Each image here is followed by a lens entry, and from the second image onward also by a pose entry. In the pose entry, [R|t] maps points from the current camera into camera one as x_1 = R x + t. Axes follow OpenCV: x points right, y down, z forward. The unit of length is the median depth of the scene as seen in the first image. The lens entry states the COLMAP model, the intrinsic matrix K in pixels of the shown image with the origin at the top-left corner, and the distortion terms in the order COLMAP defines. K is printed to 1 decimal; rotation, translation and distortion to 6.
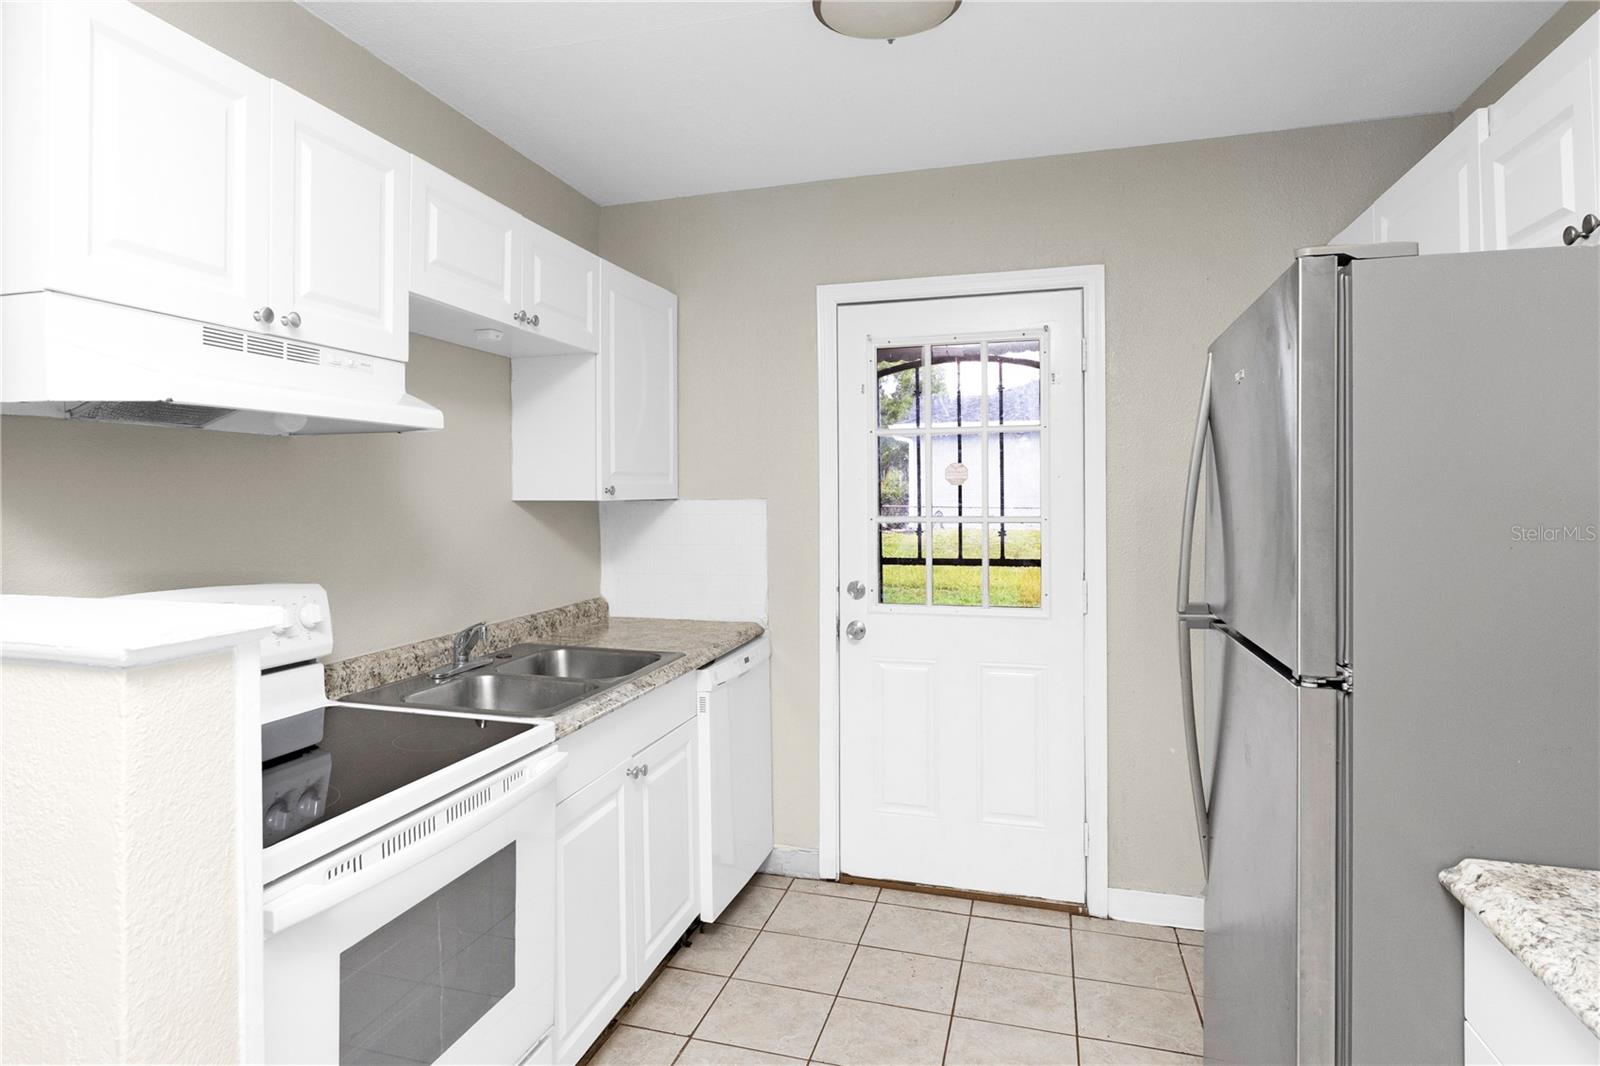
lens RADIAL K [[1267.9, 0, 800.6], [0, 1267.9, 422.7], [0, 0, 1]] dist [-0.019628, 0.008662]
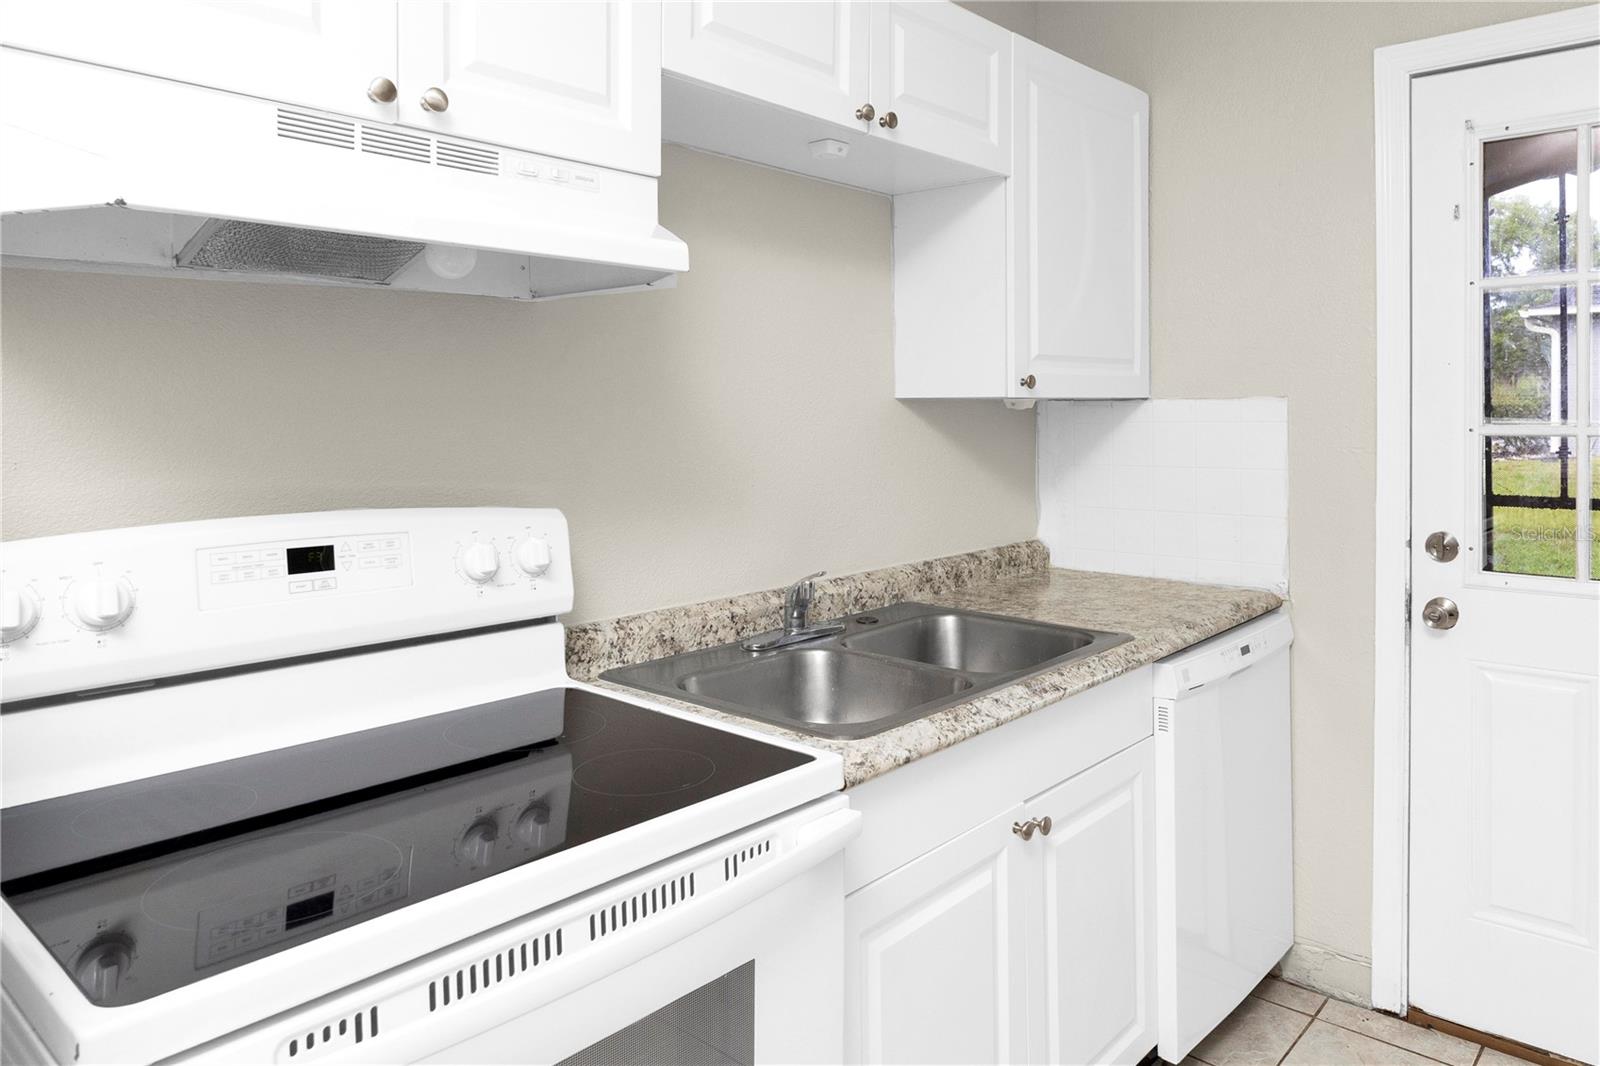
lens RADIAL K [[1267.9, 0, 800.6], [0, 1267.9, 422.7], [0, 0, 1]] dist [-0.019628, 0.008662]
pose [[0.899652, 0.004669, -0.436582, 0.034271], [0.020957, 0.998328, 0.053863, 0.037879], [0.436104, -0.057608, 0.898050, 0.364006]]
